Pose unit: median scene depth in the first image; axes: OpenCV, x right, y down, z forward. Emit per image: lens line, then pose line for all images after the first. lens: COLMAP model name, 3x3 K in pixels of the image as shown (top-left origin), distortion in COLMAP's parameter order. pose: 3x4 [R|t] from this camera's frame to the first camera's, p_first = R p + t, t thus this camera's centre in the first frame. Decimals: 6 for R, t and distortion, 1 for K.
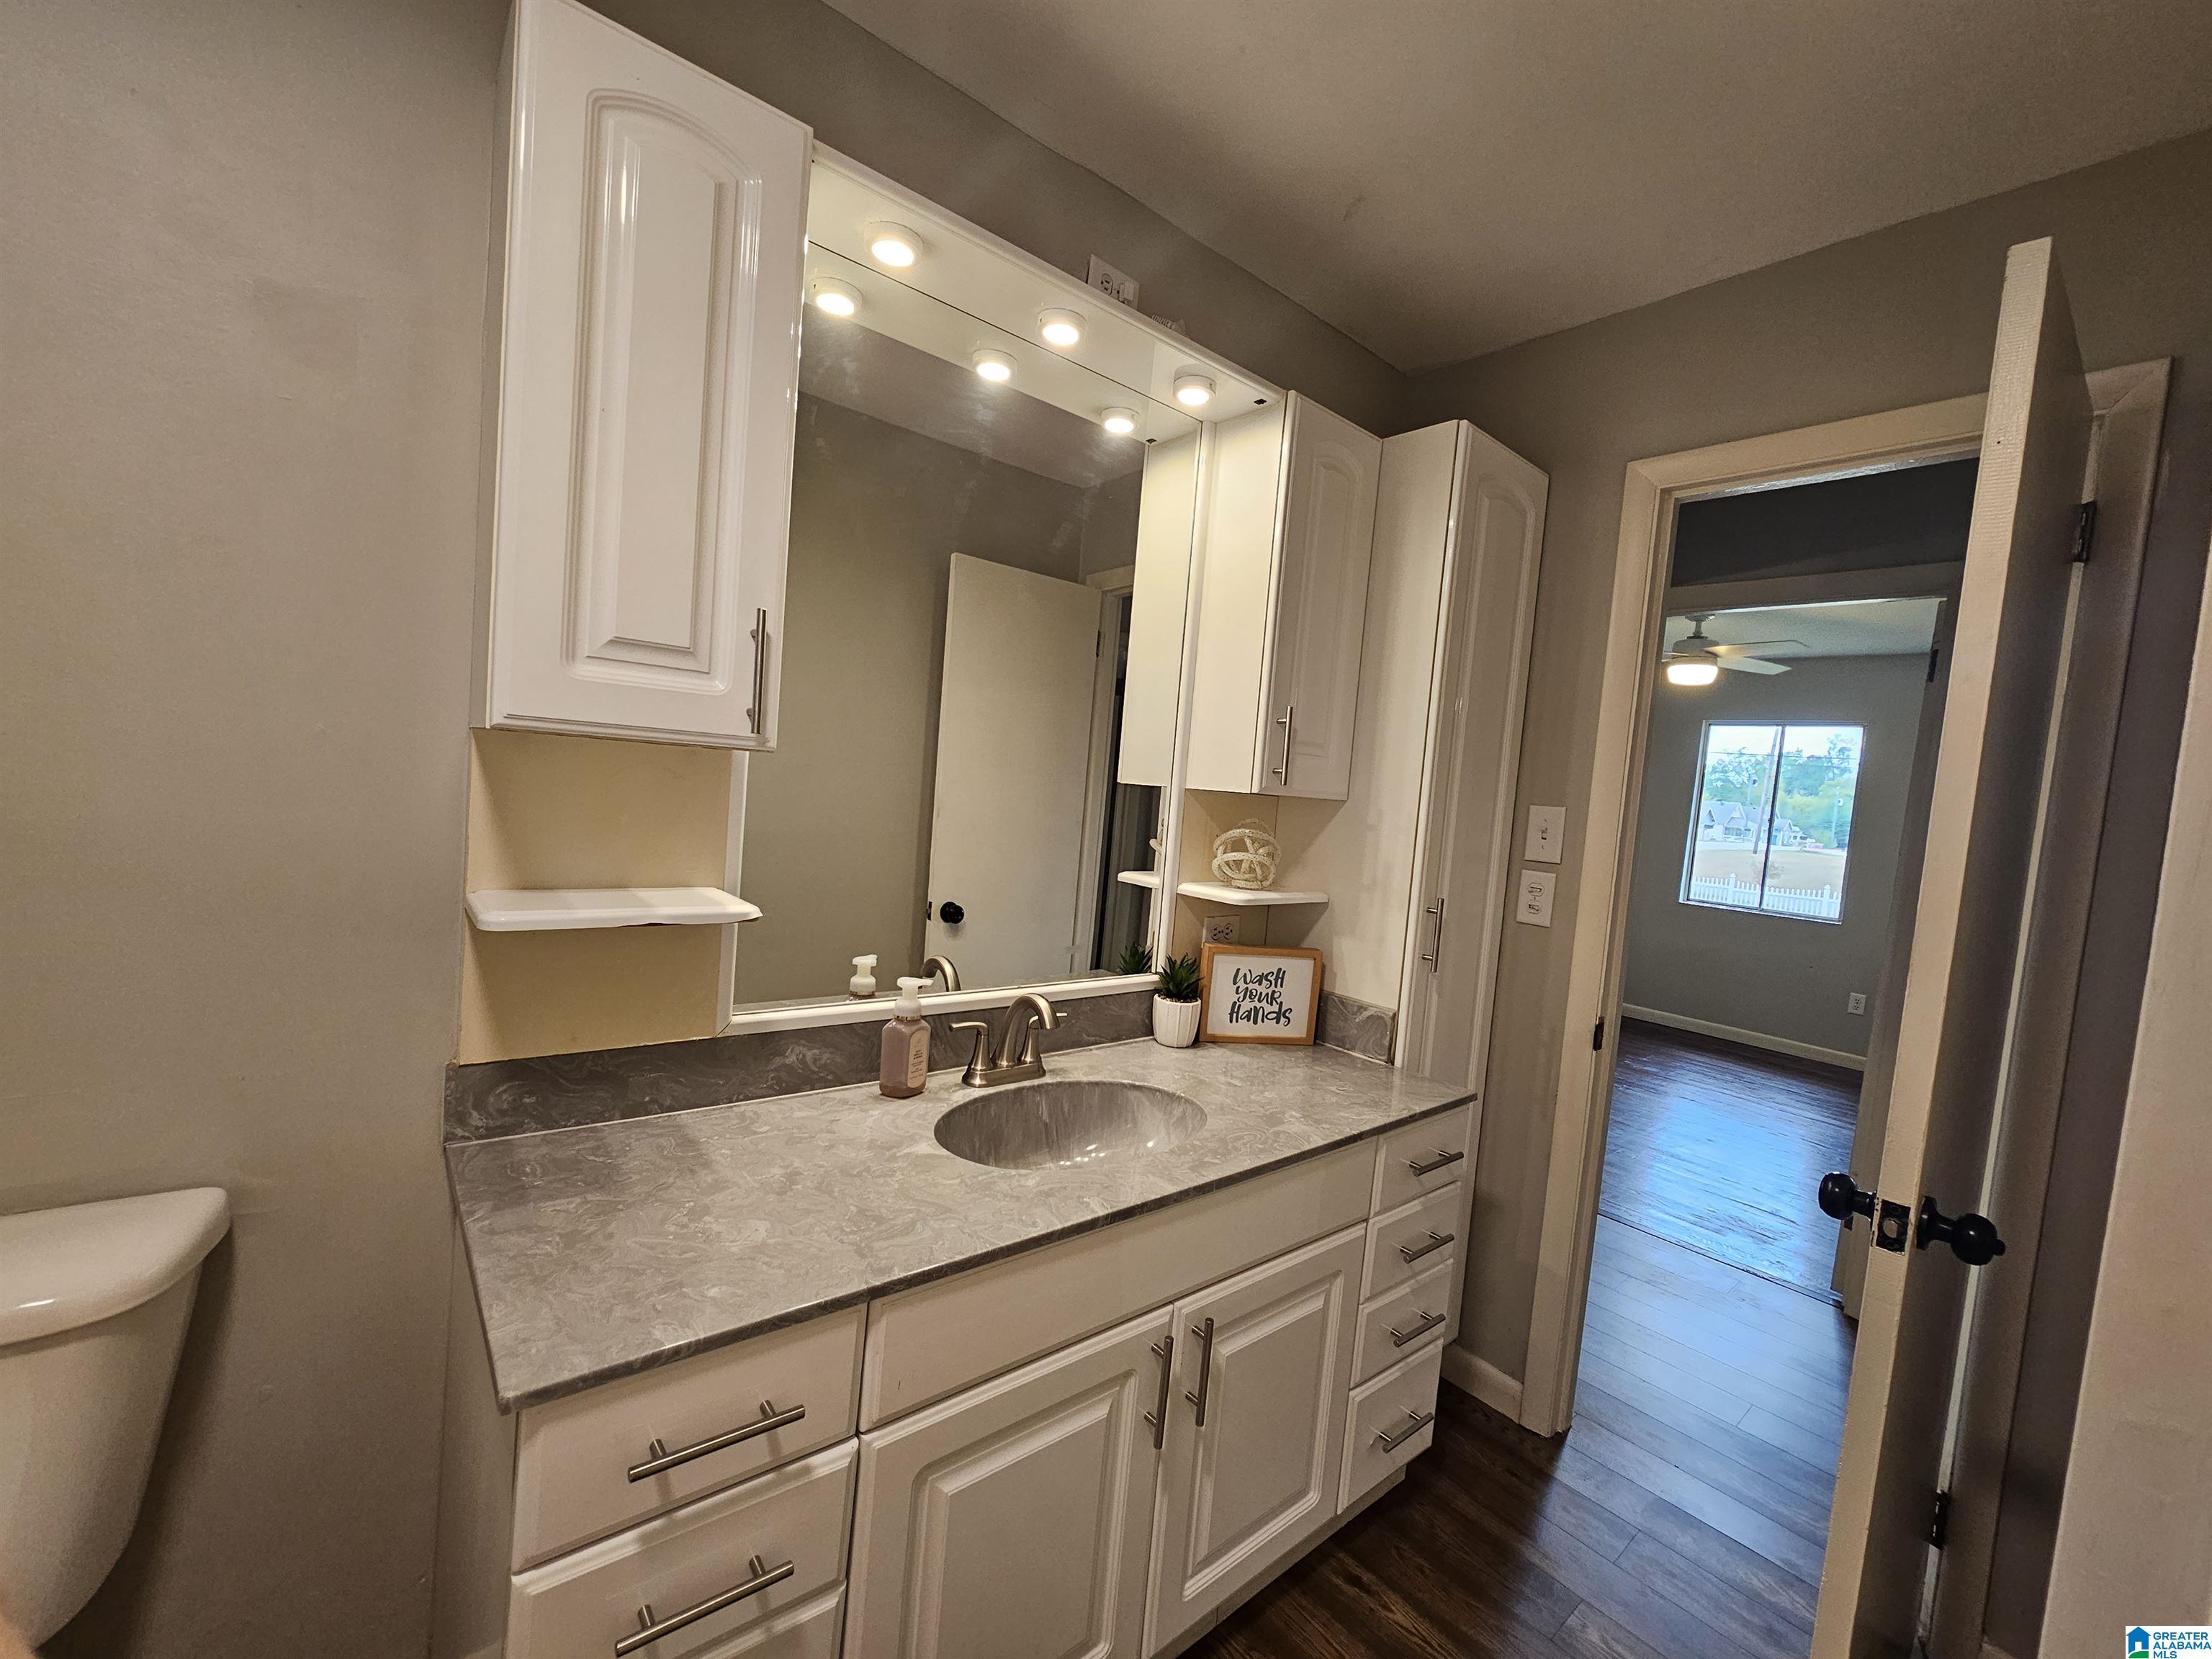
lens RADIAL K [[905.2, 0, 1113.7], [0, 905.2, 841.5], [0, 0, 1]] dist [-0.001226, 0.000224]
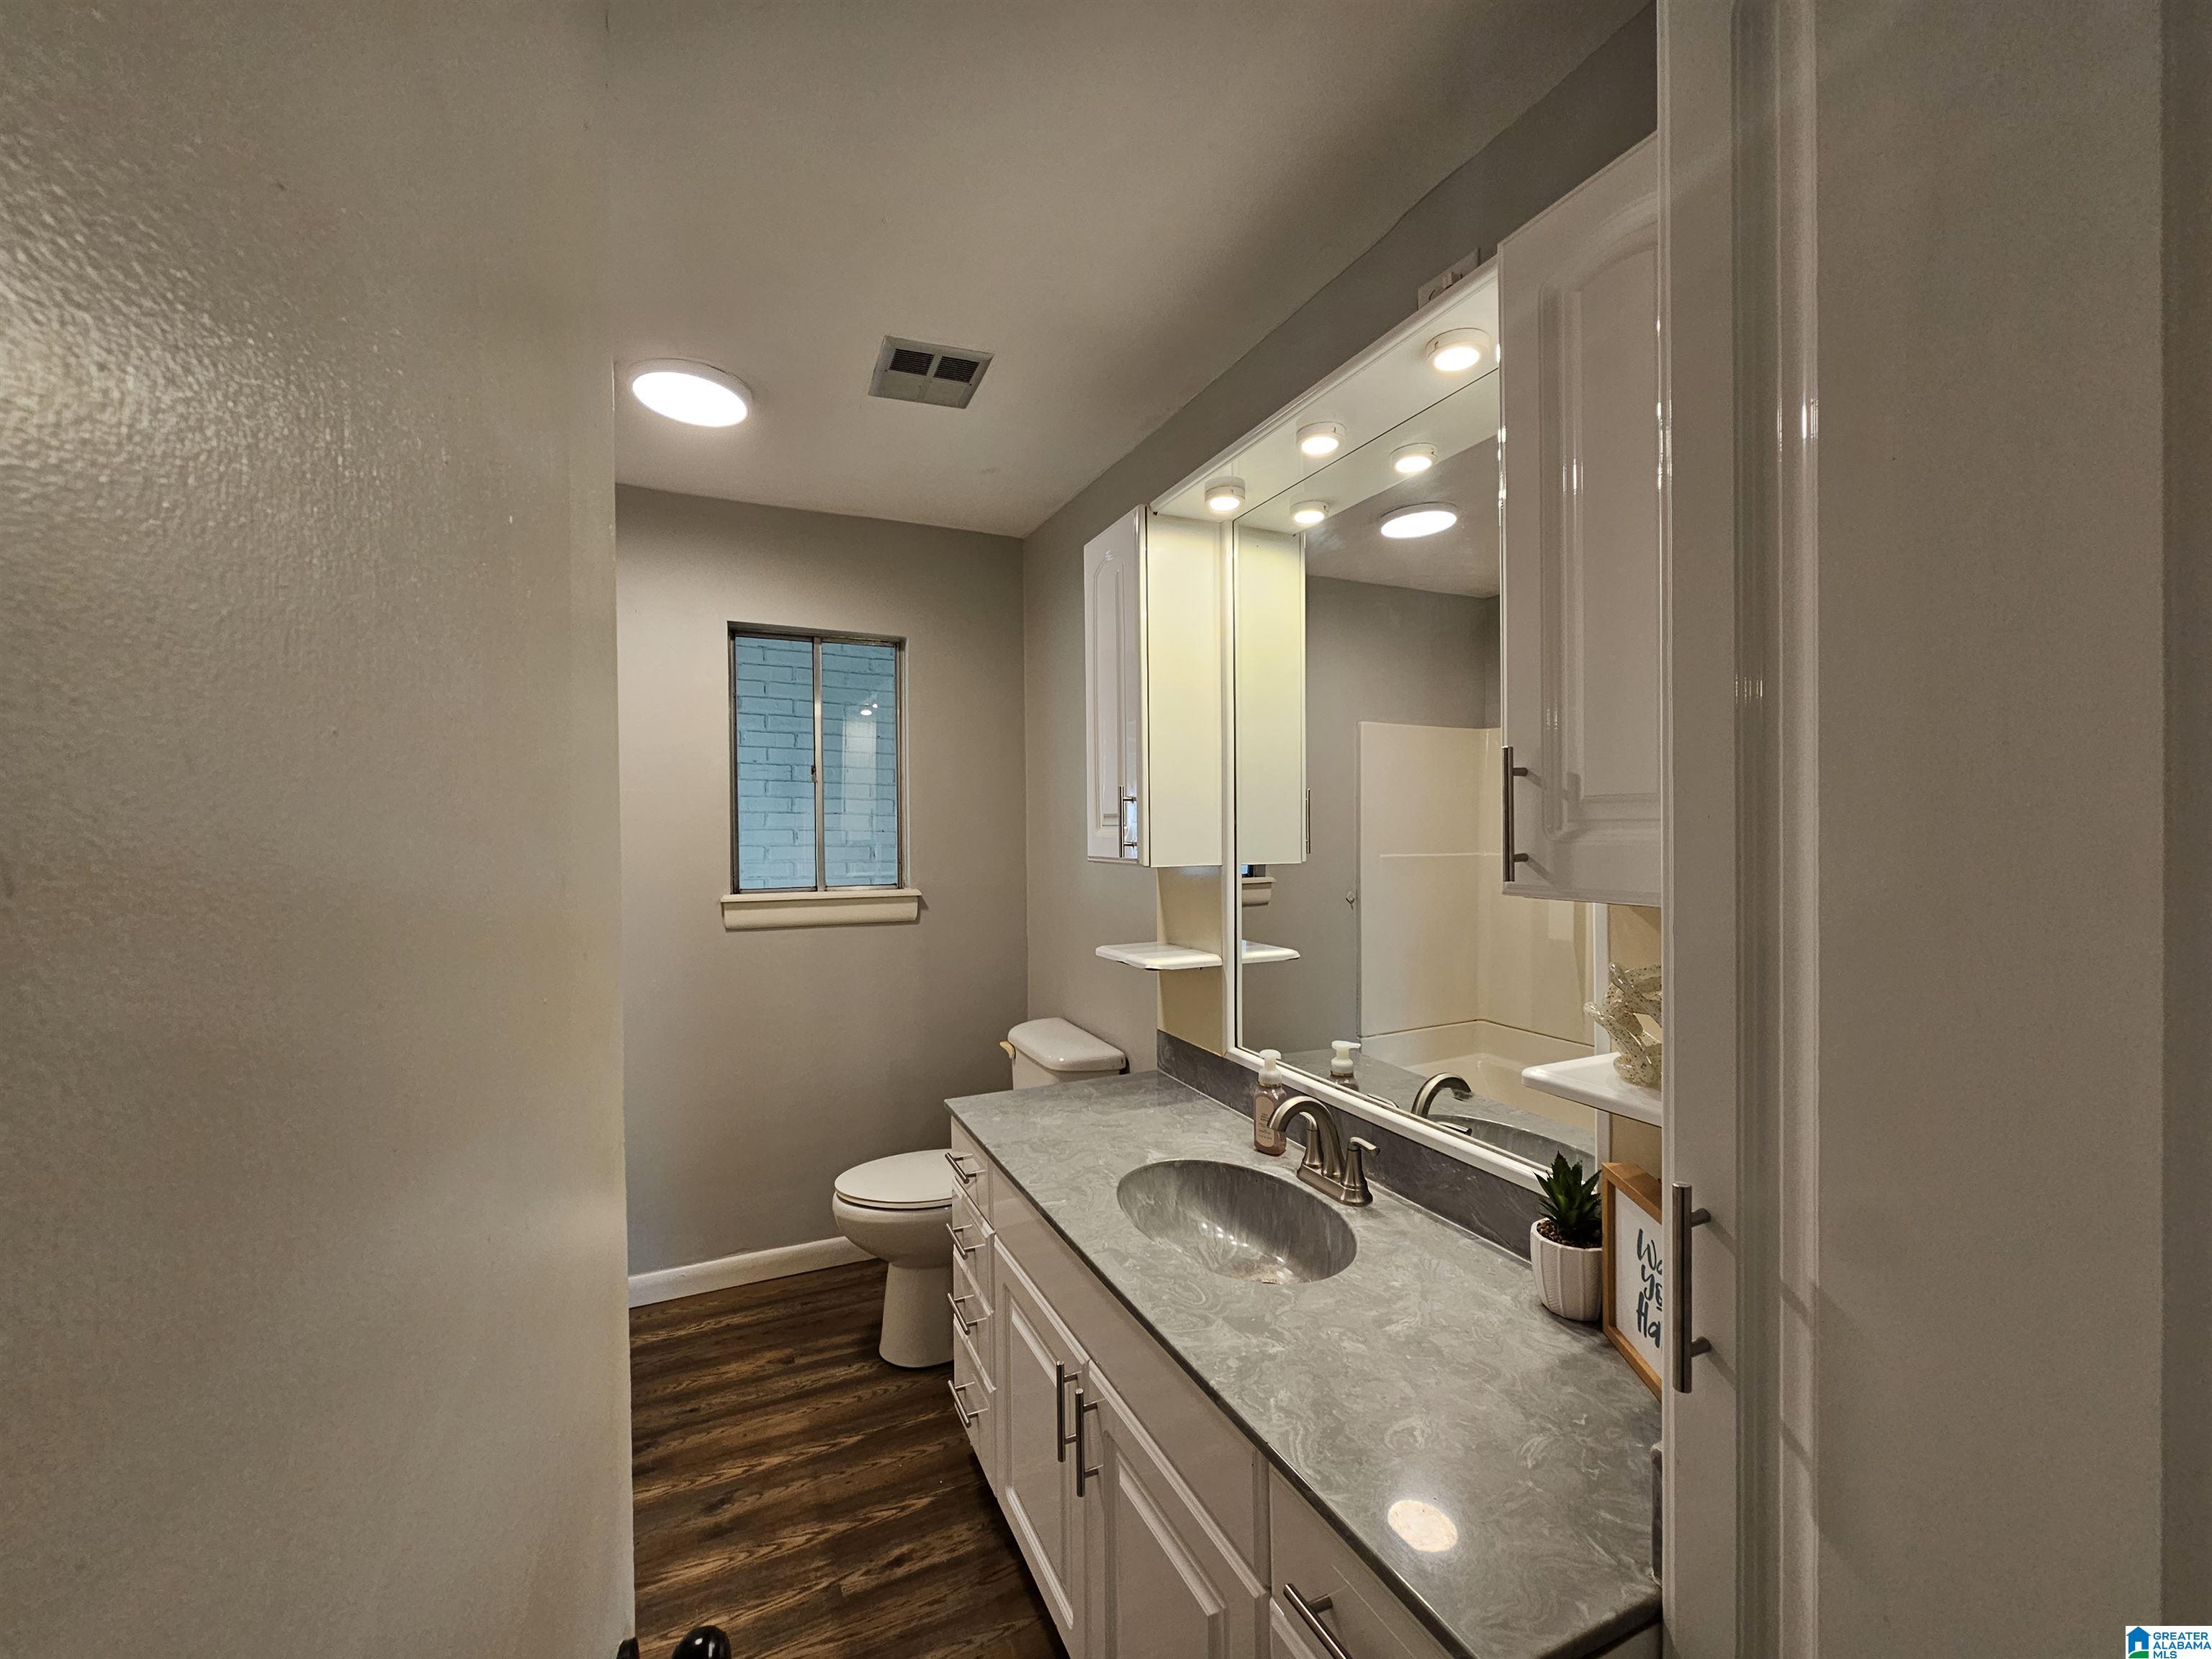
lens RADIAL K [[905.2, 0, 1115.2], [0, 905.2, 830.4], [0, 0, 1]] dist [-0.001226, 0.000224]
pose [[-0.260164, -0.069883, -0.963032, 1.087823], [-0.067469, 0.996255, -0.054067, -0.068364], [0.963204, 0.050909, -0.263905, 1.196100]]
